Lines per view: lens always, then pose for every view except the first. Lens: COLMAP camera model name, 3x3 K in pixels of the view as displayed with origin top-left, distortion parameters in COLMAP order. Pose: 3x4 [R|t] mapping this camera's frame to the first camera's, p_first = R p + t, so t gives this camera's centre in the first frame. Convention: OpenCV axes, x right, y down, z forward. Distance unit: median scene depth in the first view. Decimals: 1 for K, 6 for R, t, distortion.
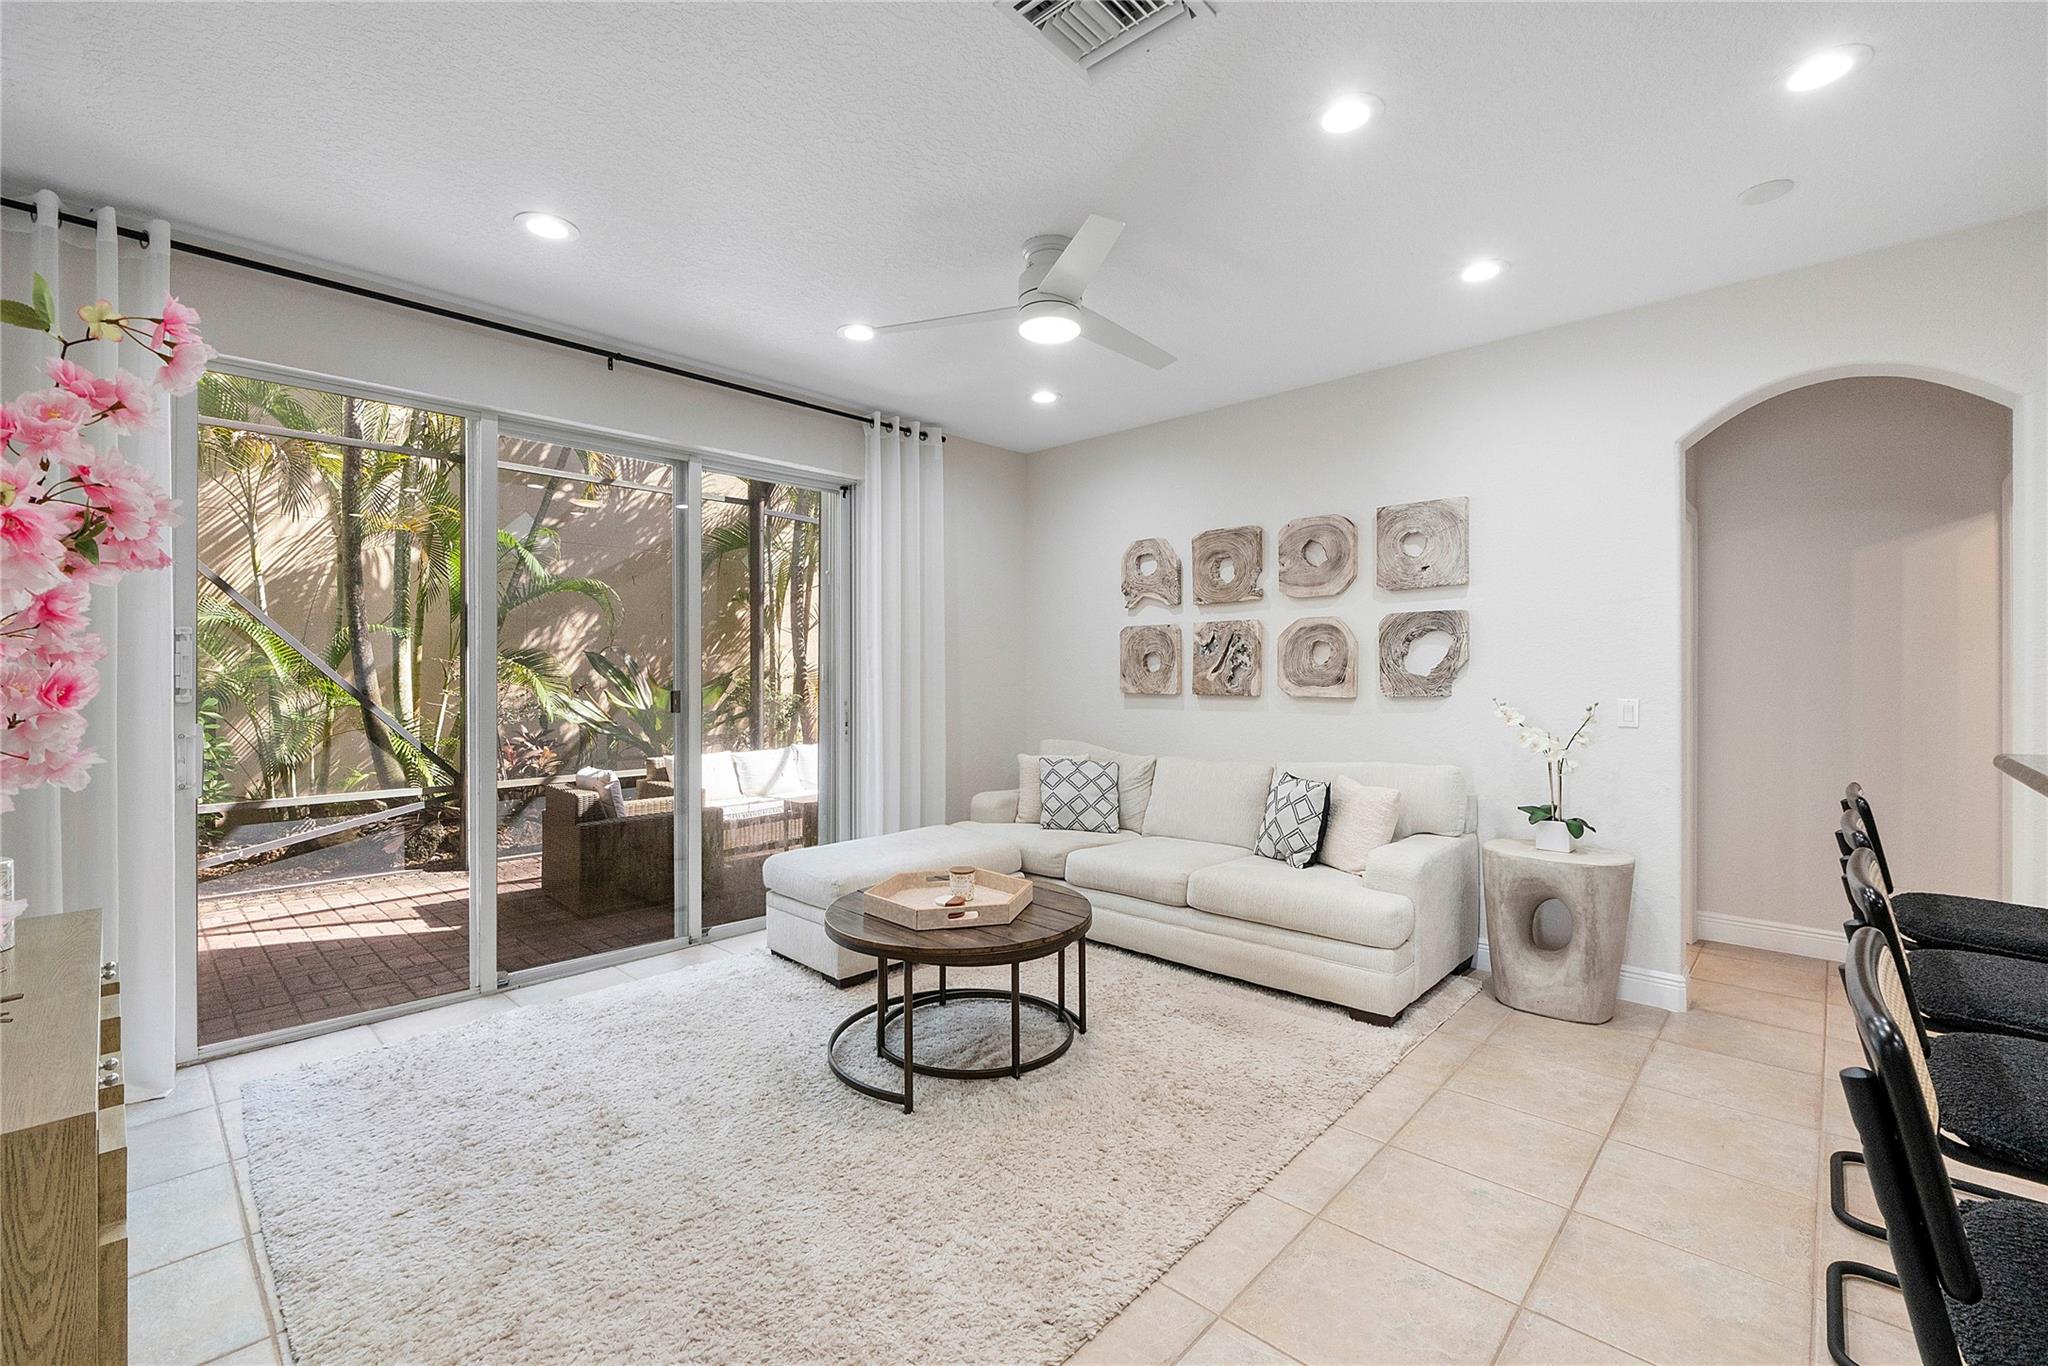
lens RADIAL K [[874.5, 0, 1029.3], [0, 874.5, 675.9], [0, 0, 1]] dist [-0.004946, -0.000759]
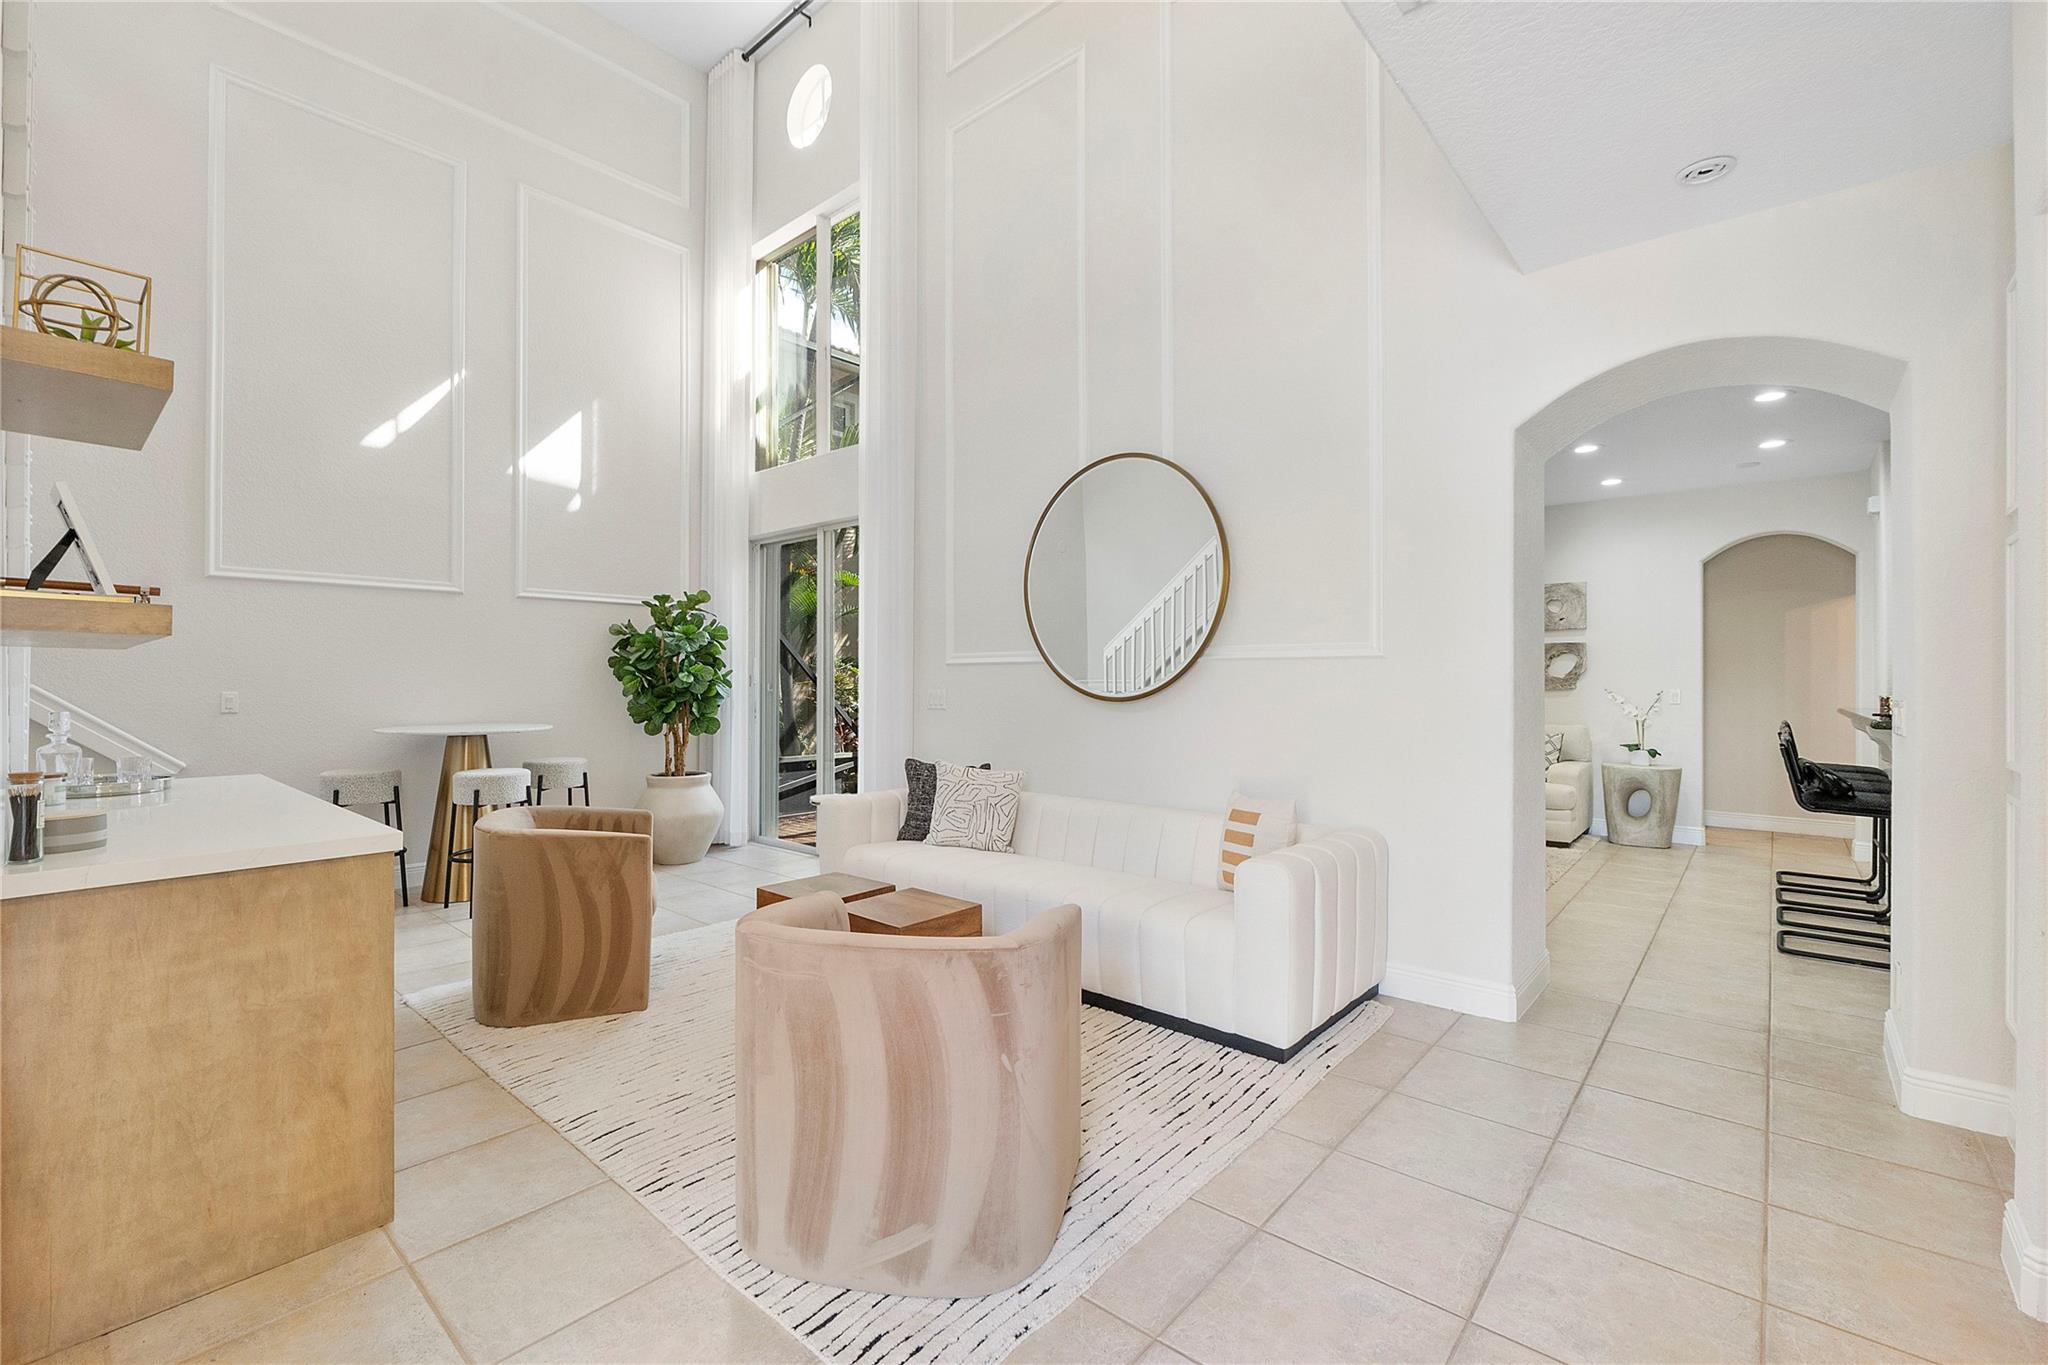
lens RADIAL K [[874.5, 0, 1034.4], [0, 874.5, 677.3], [0, 0, 1]] dist [-0.004946, -0.000759]
pose [[0.999053, 0.002153, 0.043446, -0.674170], [-0.002010, 0.999992, -0.003350, 0.006826], [-0.043453, 0.003260, 0.999050, -0.721829]]
